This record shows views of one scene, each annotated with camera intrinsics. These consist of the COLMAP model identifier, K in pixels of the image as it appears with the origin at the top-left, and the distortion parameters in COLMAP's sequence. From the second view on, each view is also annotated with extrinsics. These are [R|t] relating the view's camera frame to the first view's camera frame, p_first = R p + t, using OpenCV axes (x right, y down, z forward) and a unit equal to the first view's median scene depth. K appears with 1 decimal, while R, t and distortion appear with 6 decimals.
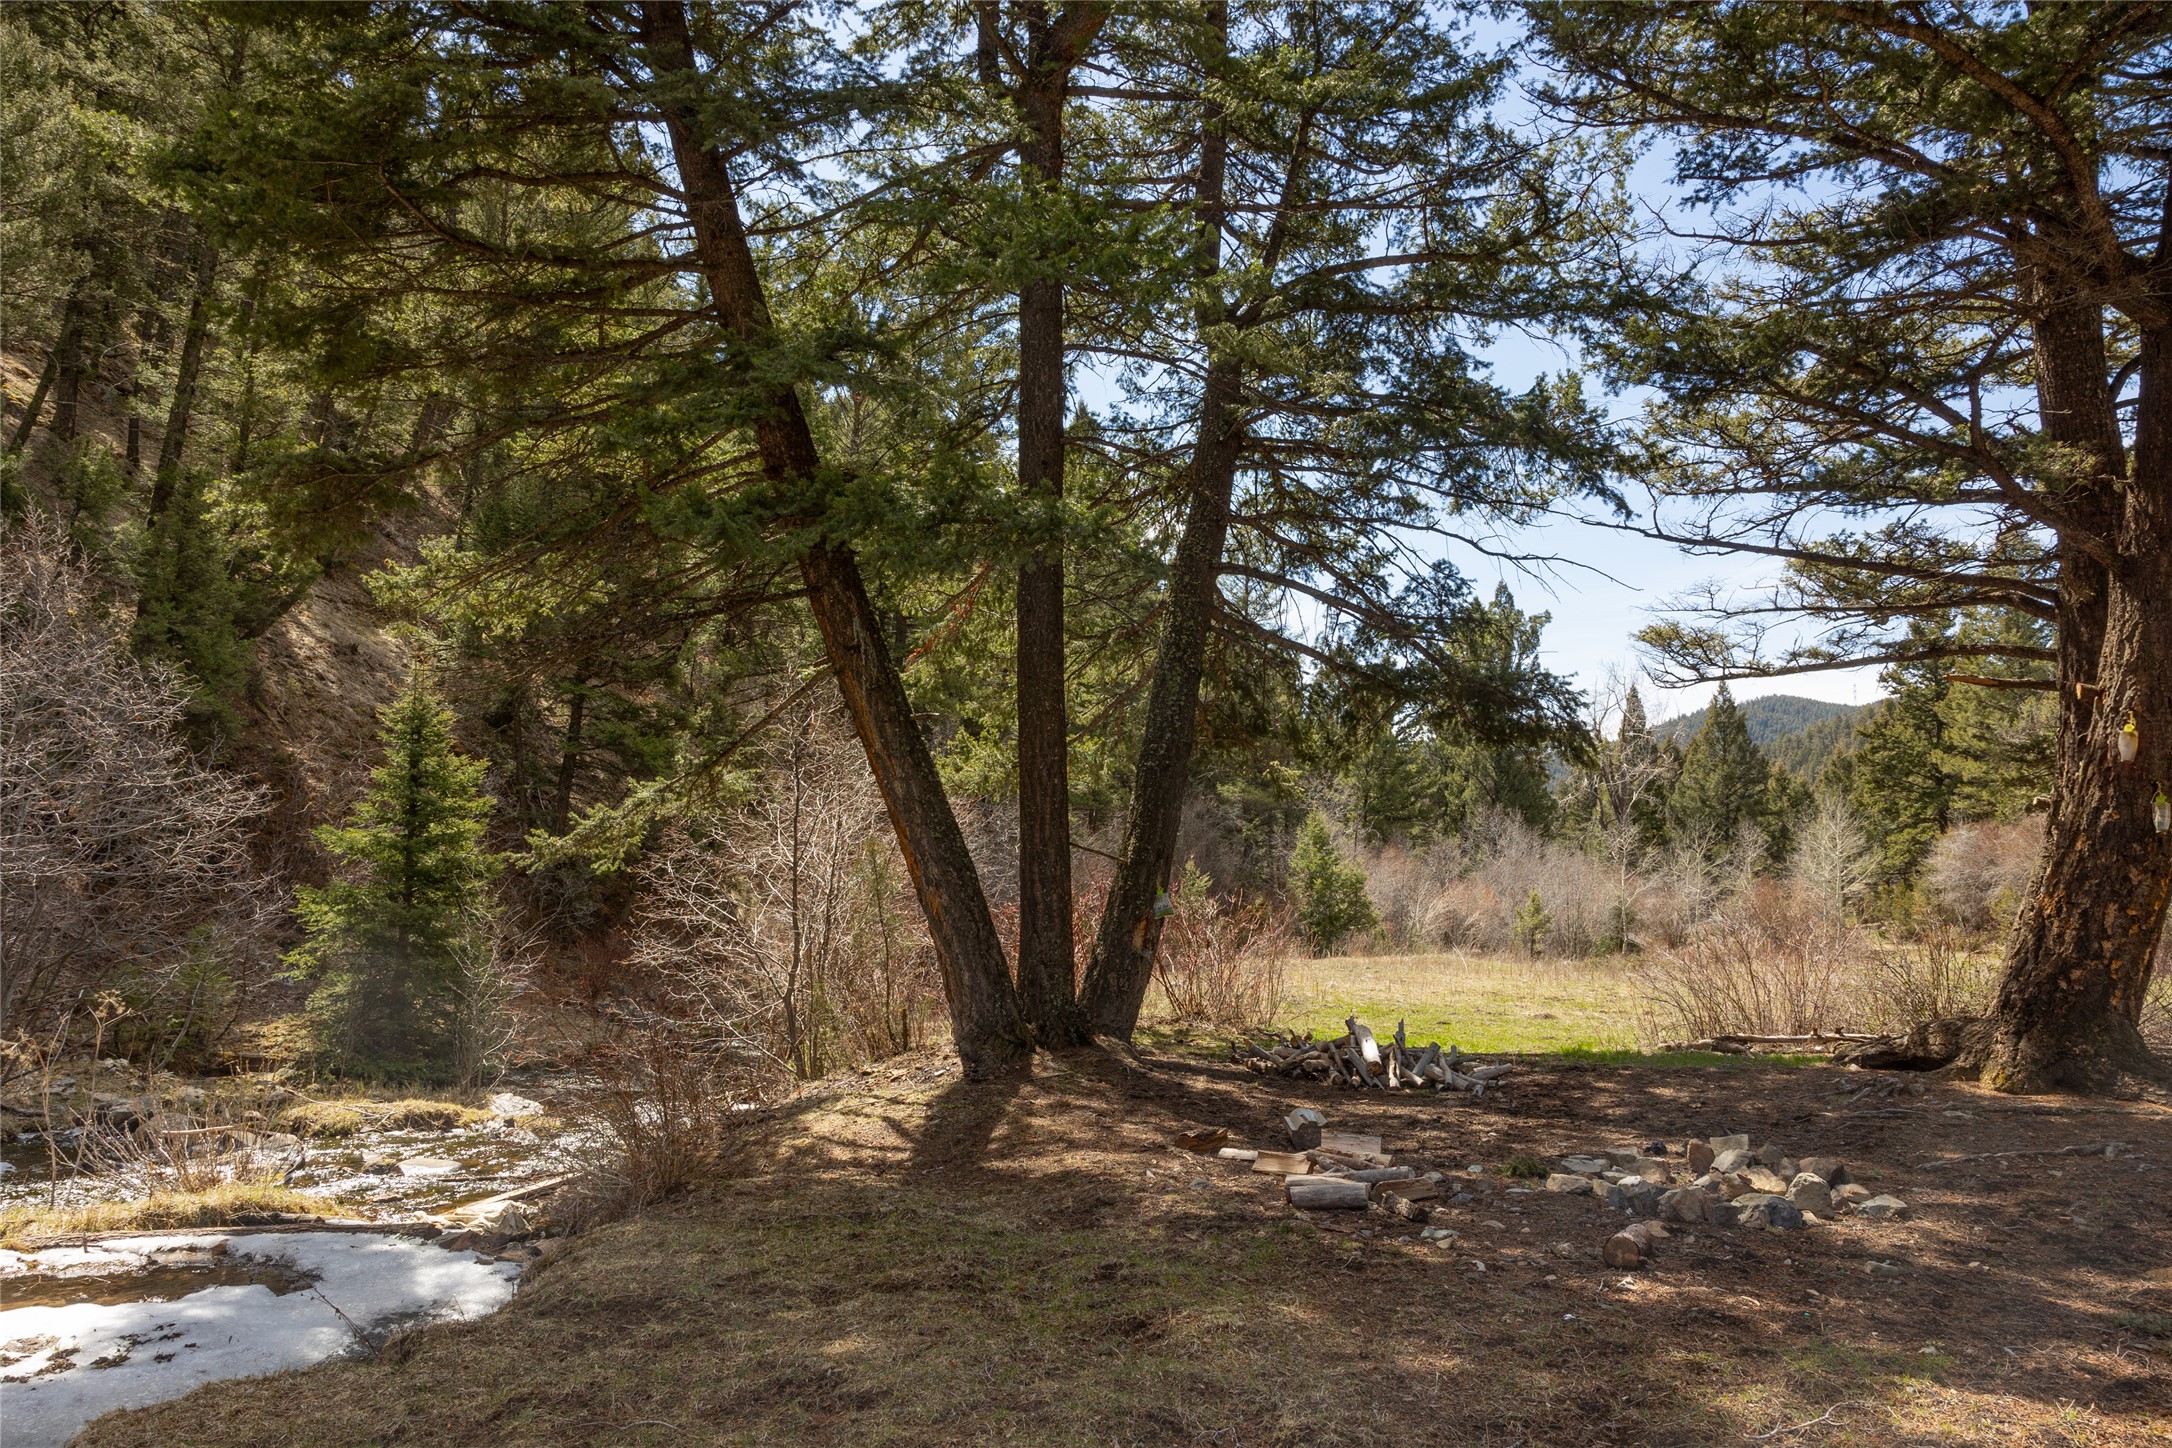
lens RADIAL K [[1568.7, 0, 1086.7], [0, 1568.7, 718.9], [0, 0, 1]] dist [-0.003812, 0.006310]
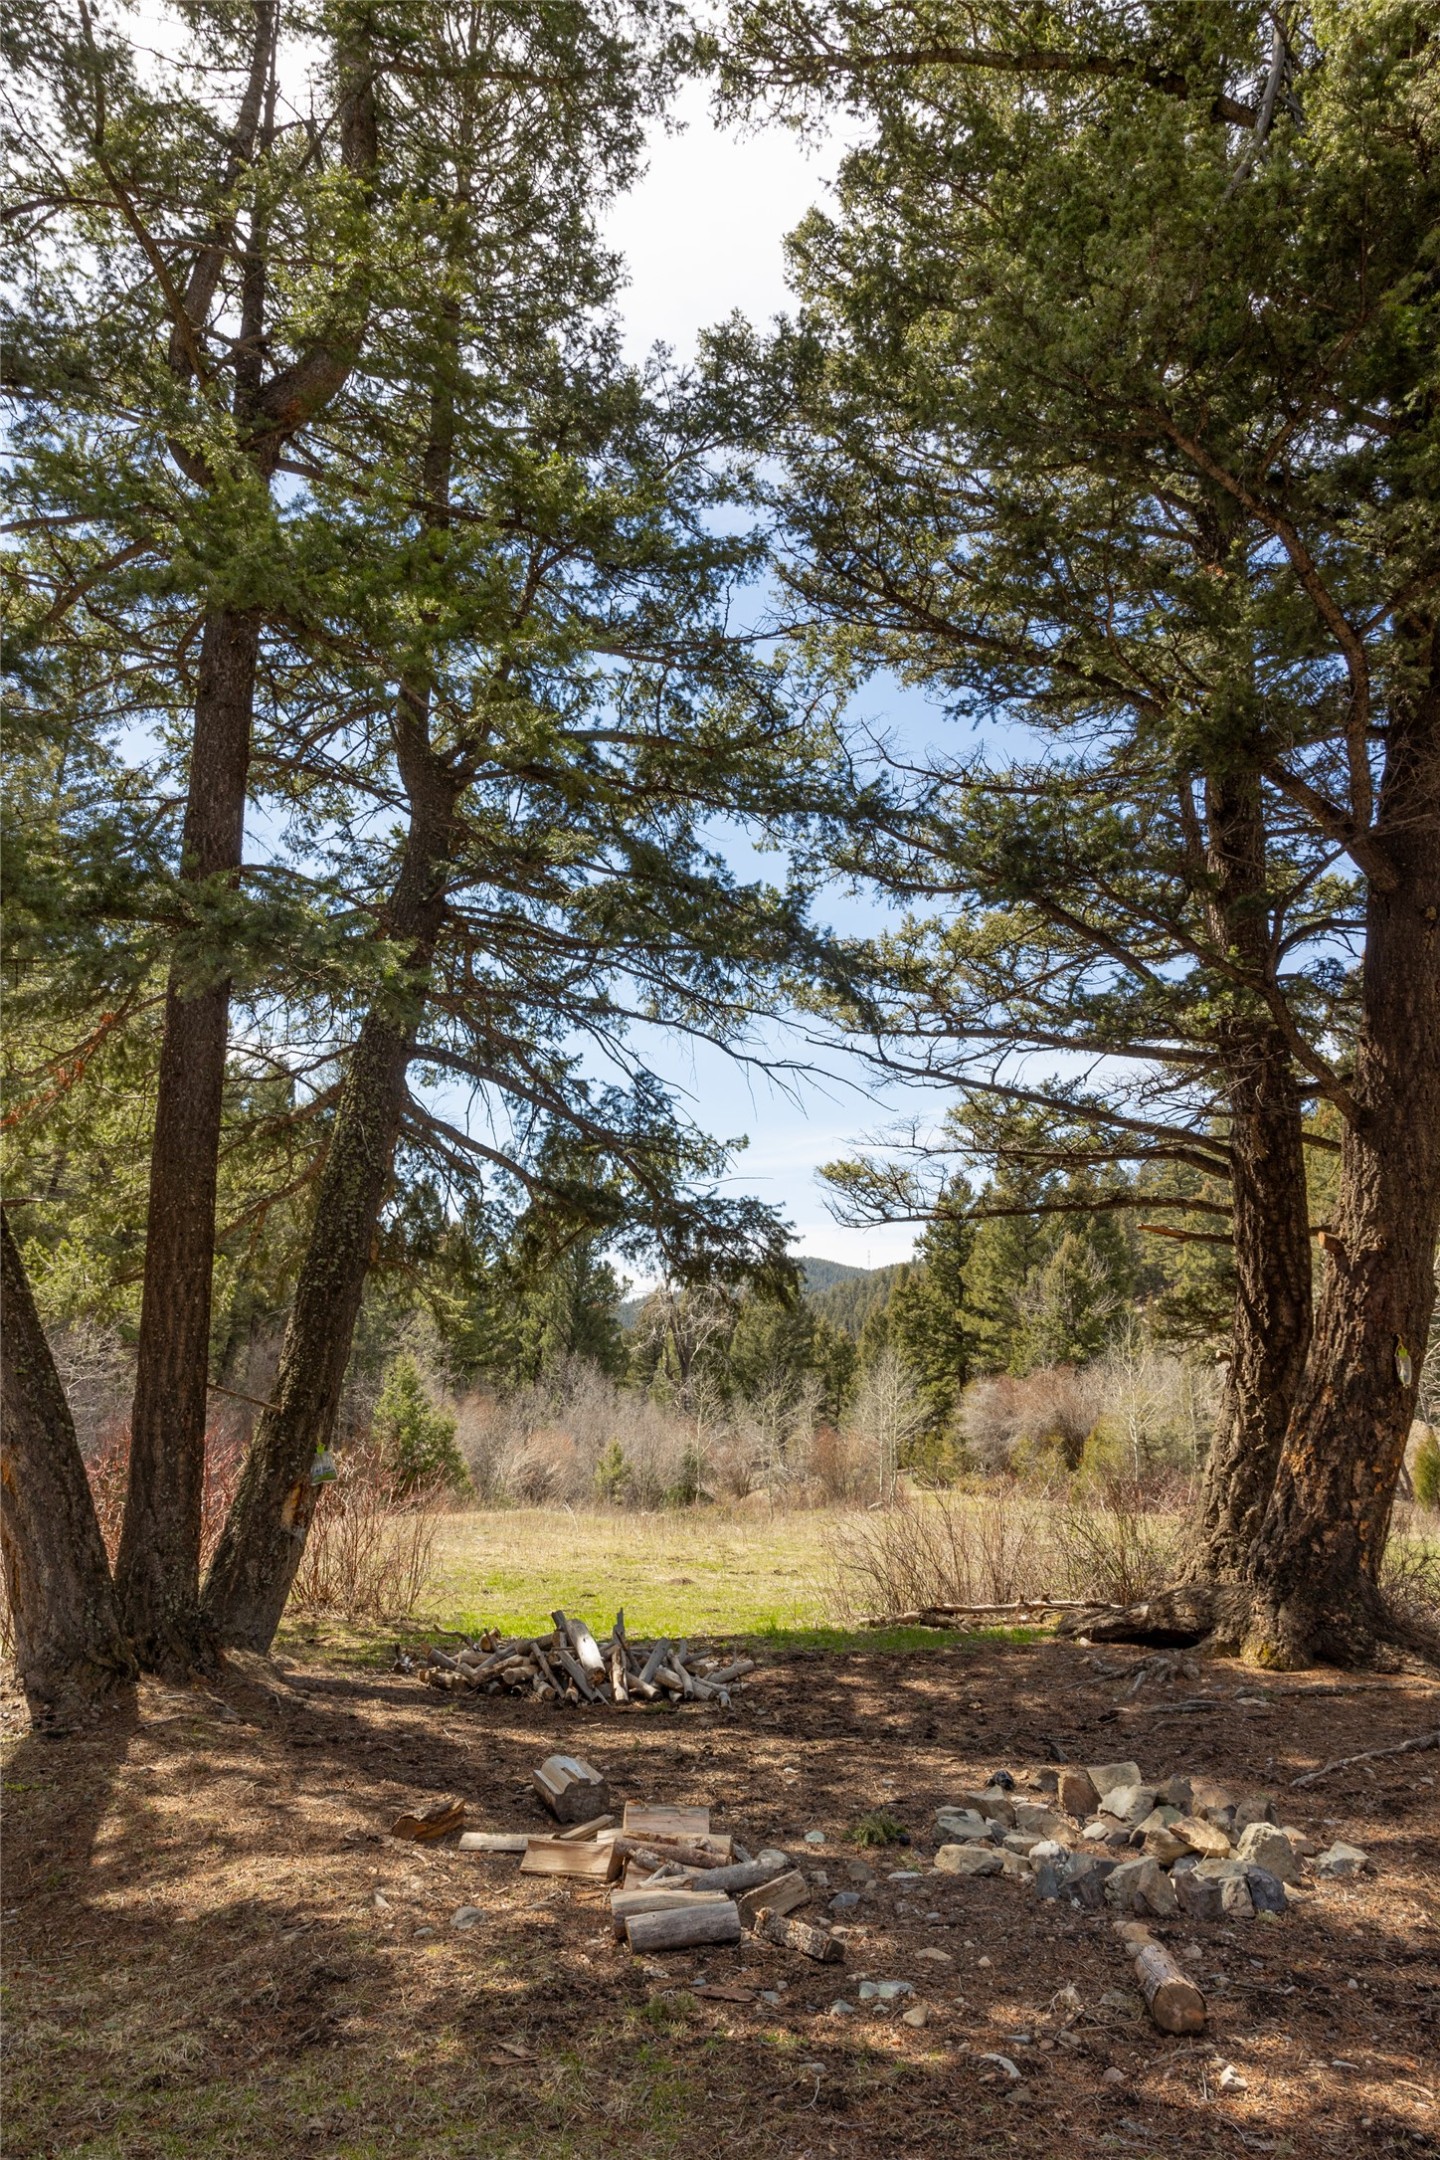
lens RADIAL K [[1473.4, 0, 720.0], [0, 1473.4, 1080.0], [0, 0, 1]] dist [-0.004548, 0.004206]
pose [[0.922420, 0.090339, 0.375473, -0.062852], [-0.041539, 0.989823, -0.136105, 0.020858], [-0.383947, 0.109949, 0.916786, 0.242689]]
